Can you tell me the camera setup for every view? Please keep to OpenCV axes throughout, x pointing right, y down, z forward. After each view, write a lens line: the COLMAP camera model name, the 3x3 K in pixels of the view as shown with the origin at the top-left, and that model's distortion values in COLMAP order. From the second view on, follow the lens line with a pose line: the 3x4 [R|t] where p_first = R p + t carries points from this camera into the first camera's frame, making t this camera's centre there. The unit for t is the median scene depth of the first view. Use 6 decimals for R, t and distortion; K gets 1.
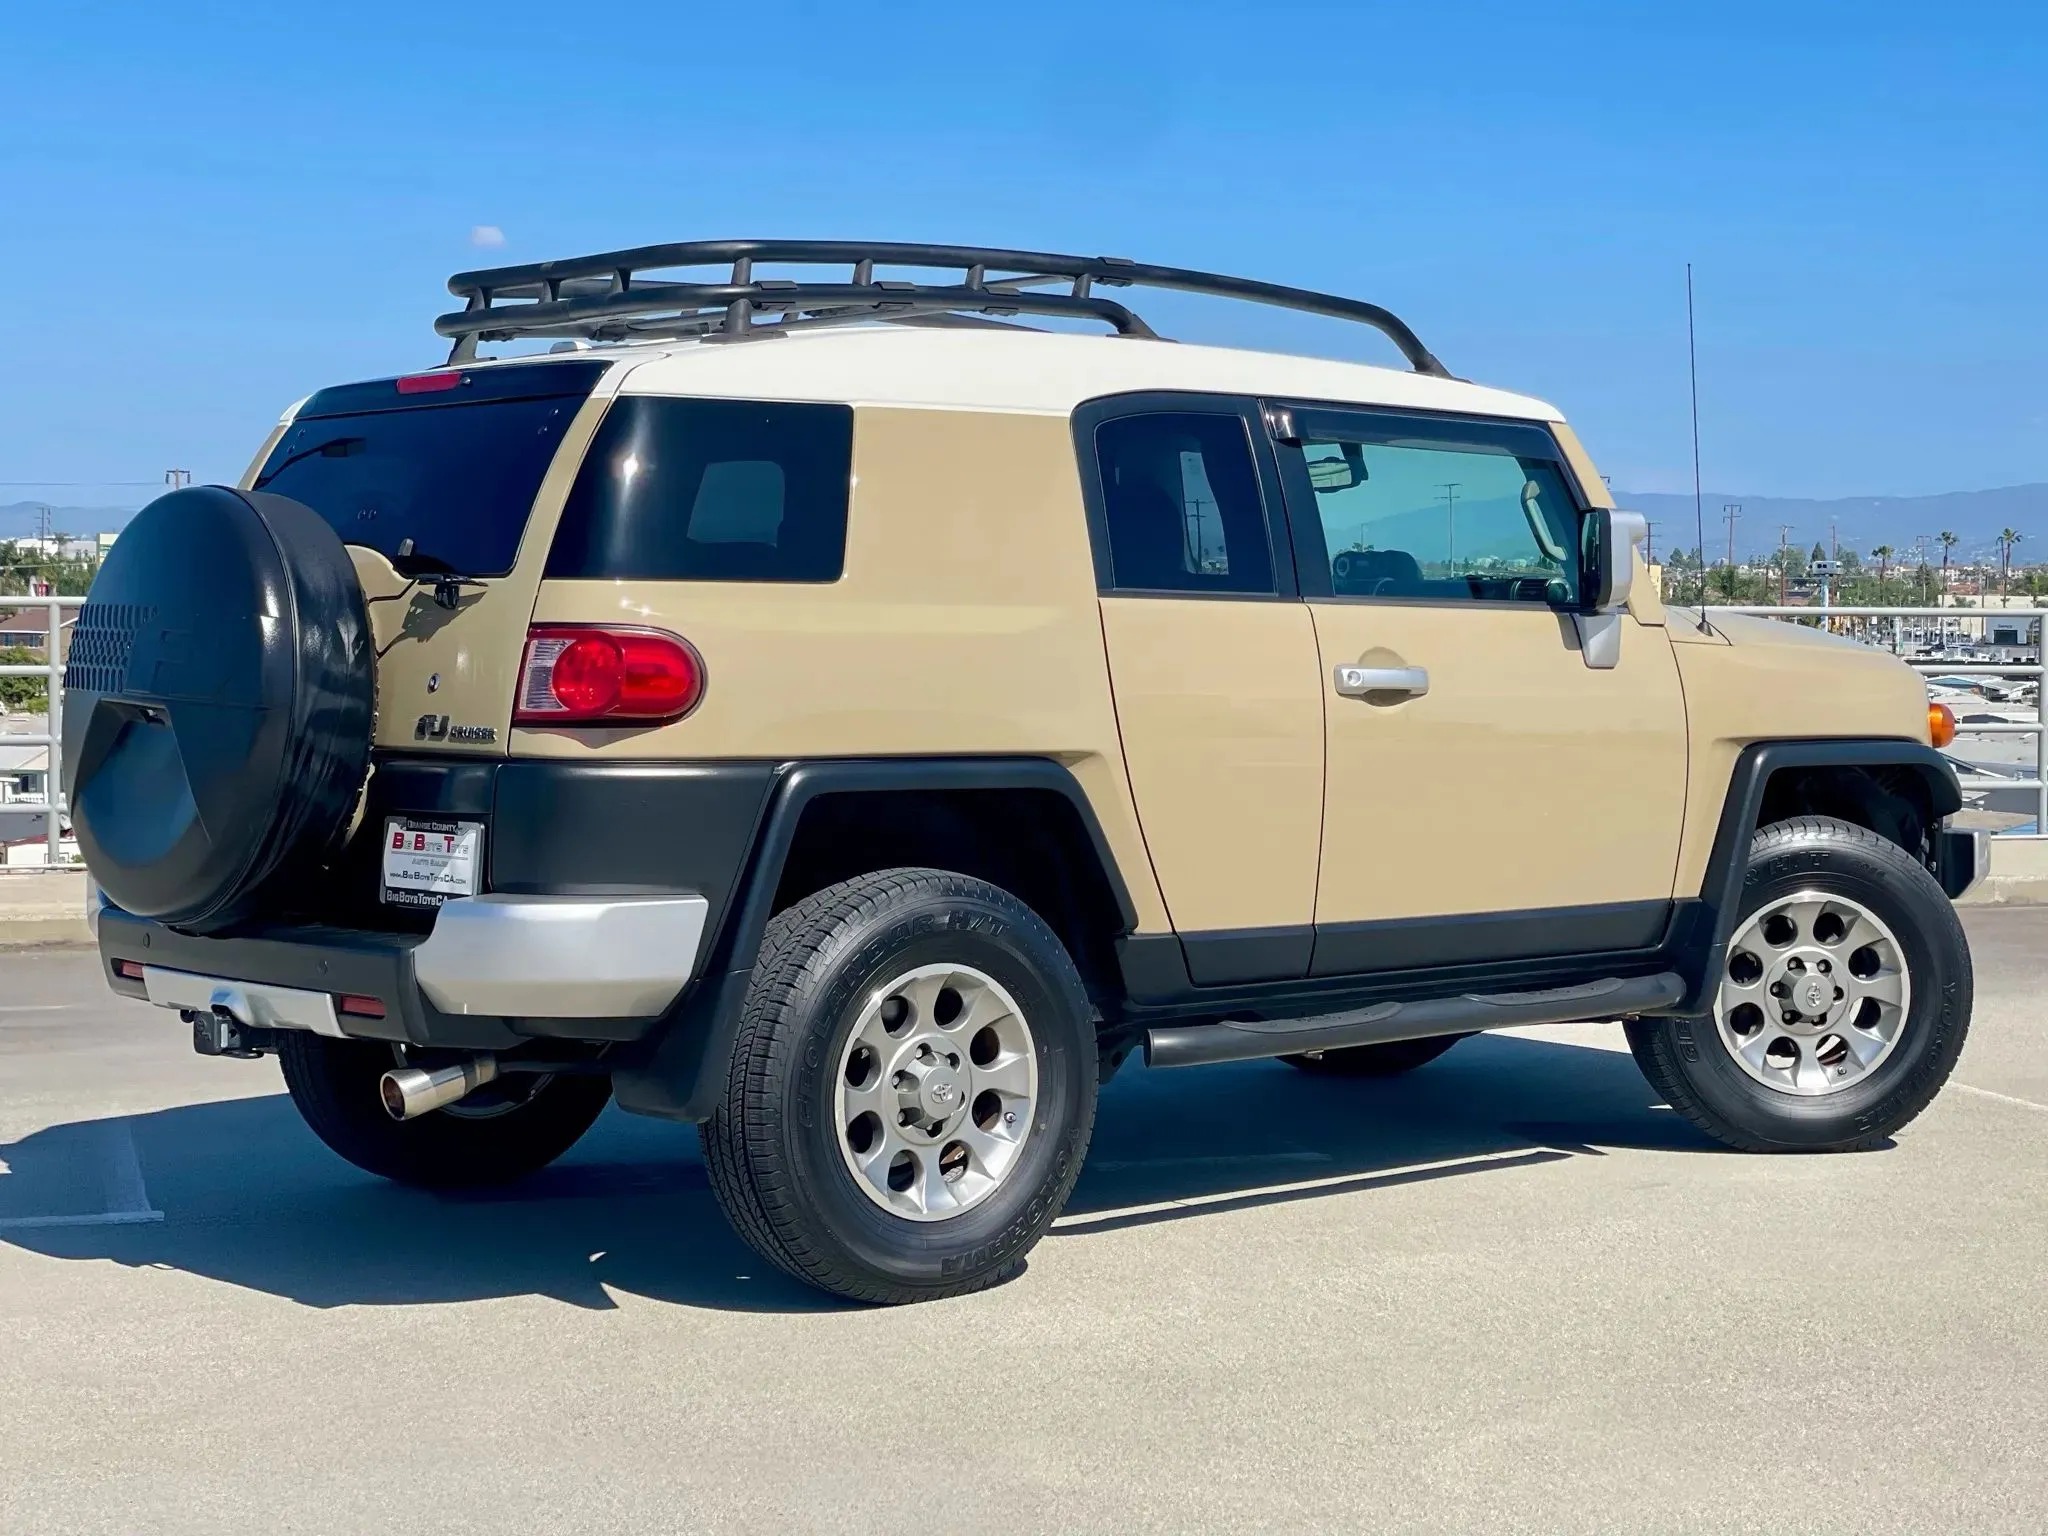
lens RADIAL K [[3253.8, 0, 1104.4], [0, 3253.8, 583.5], [0, 0, 1]] dist [0.022644, 0.157346]
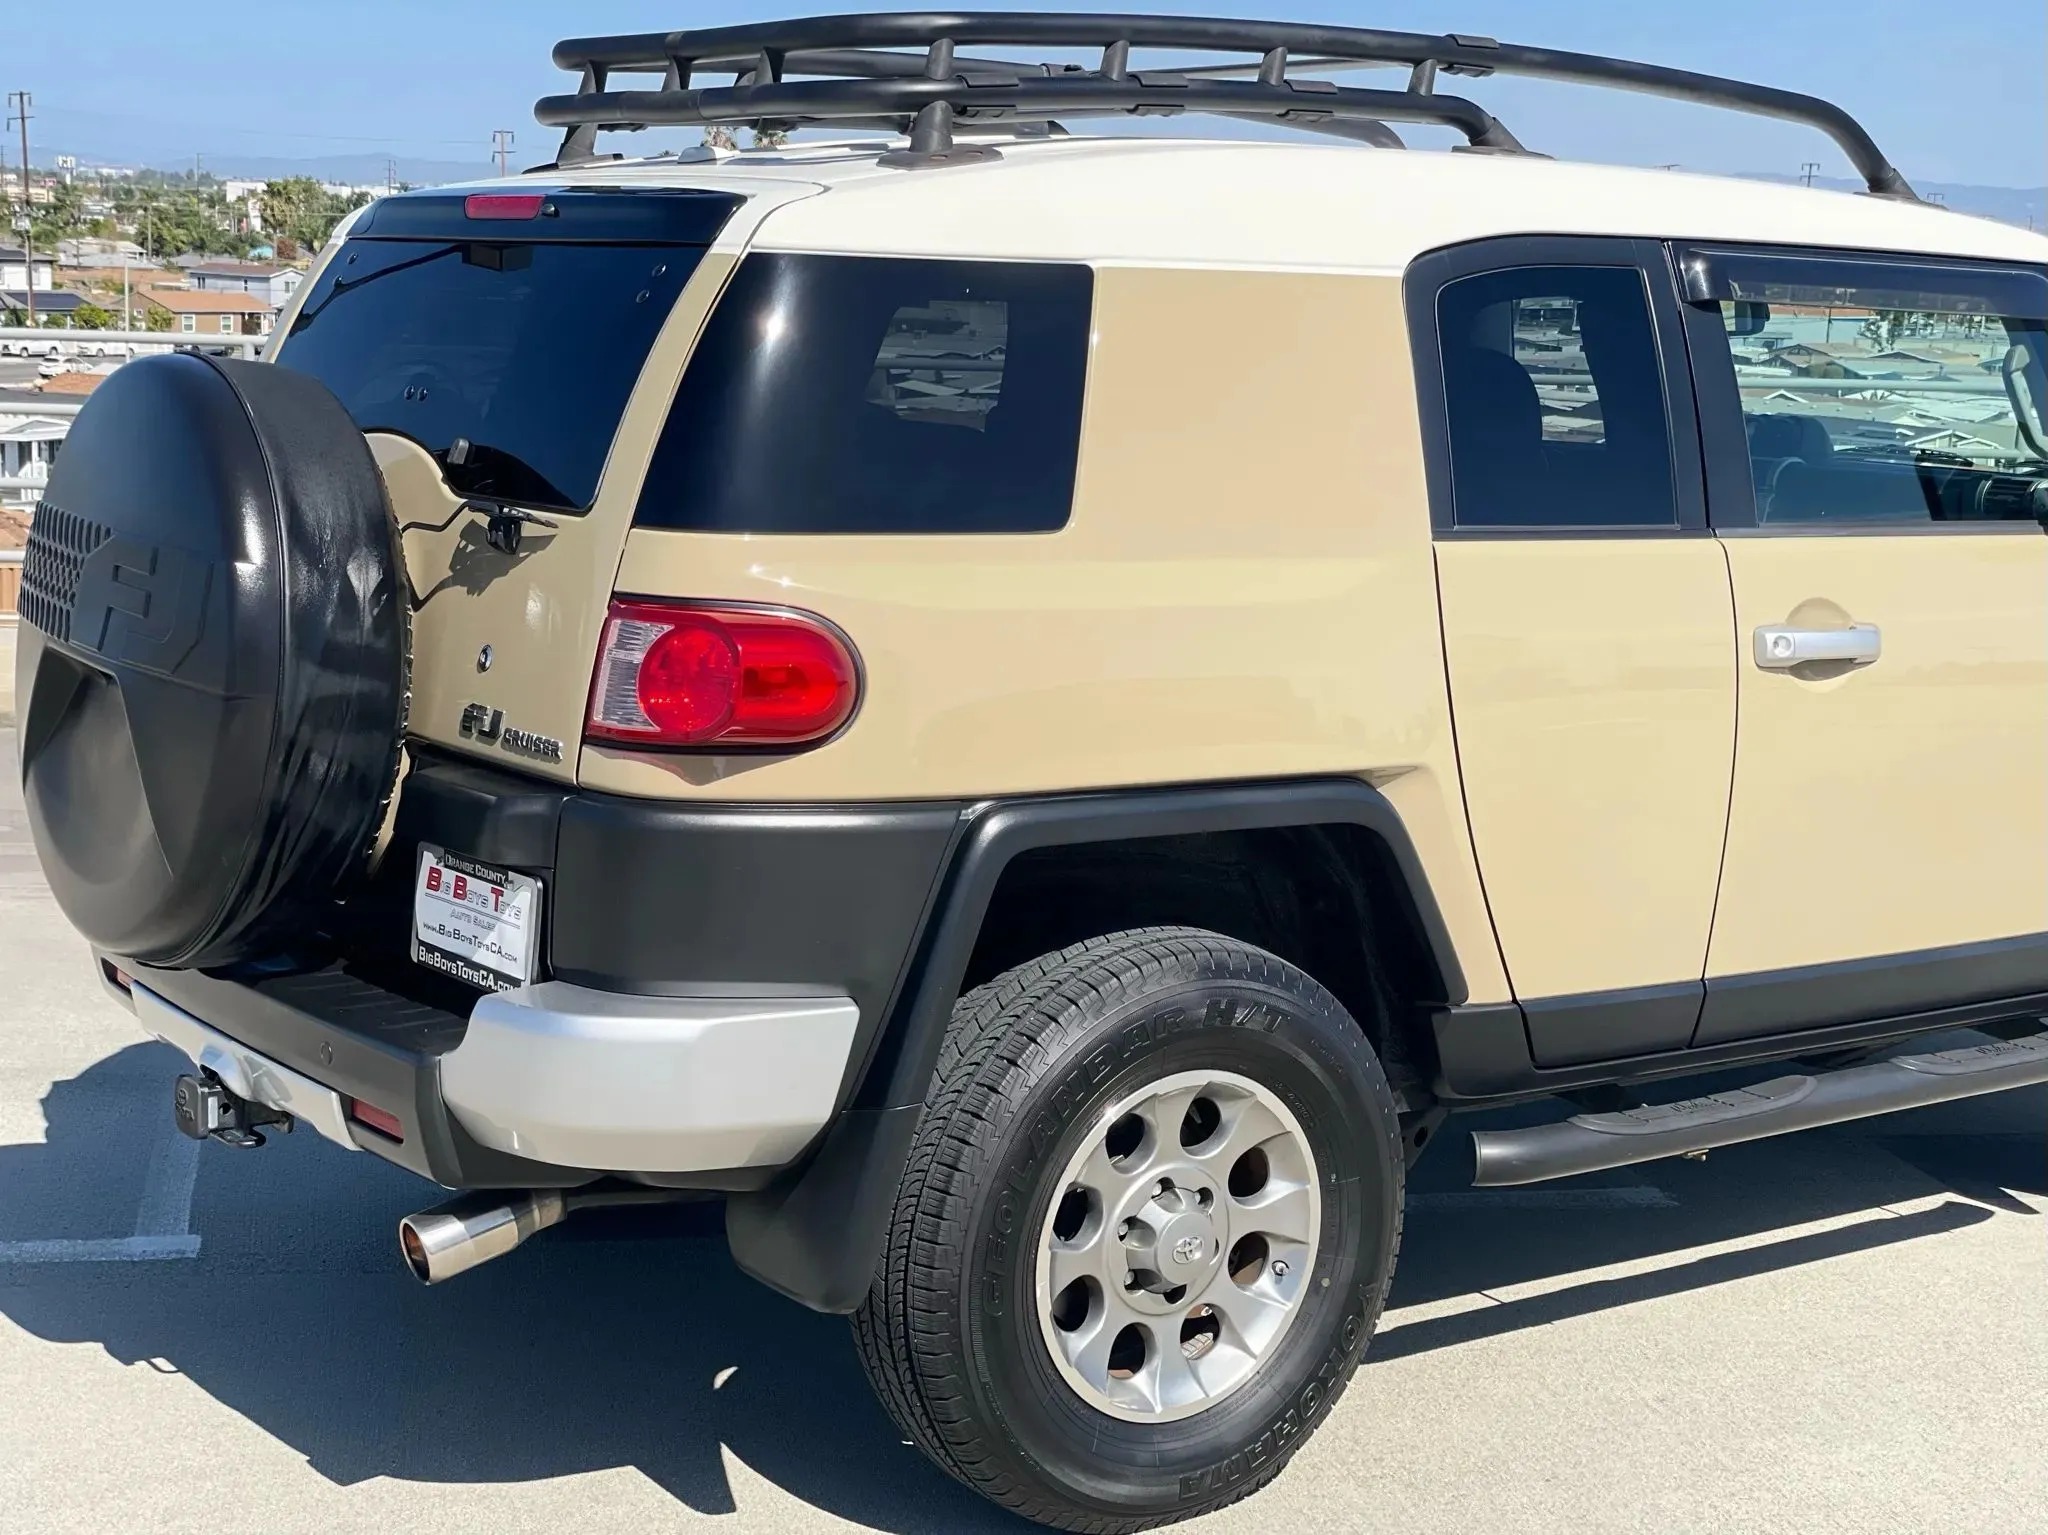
lens RADIAL K [[2972.6, 0, 1018.7], [0, 2972.6, 703.5], [0, 0, 1]] dist [0.068601, 0.127905]
pose [[0.994053, 0.042652, -0.100202, -0.026405], [-0.027428, 0.988506, 0.148670, -0.057378], [0.105391, -0.145037, 0.983797, 0.372742]]
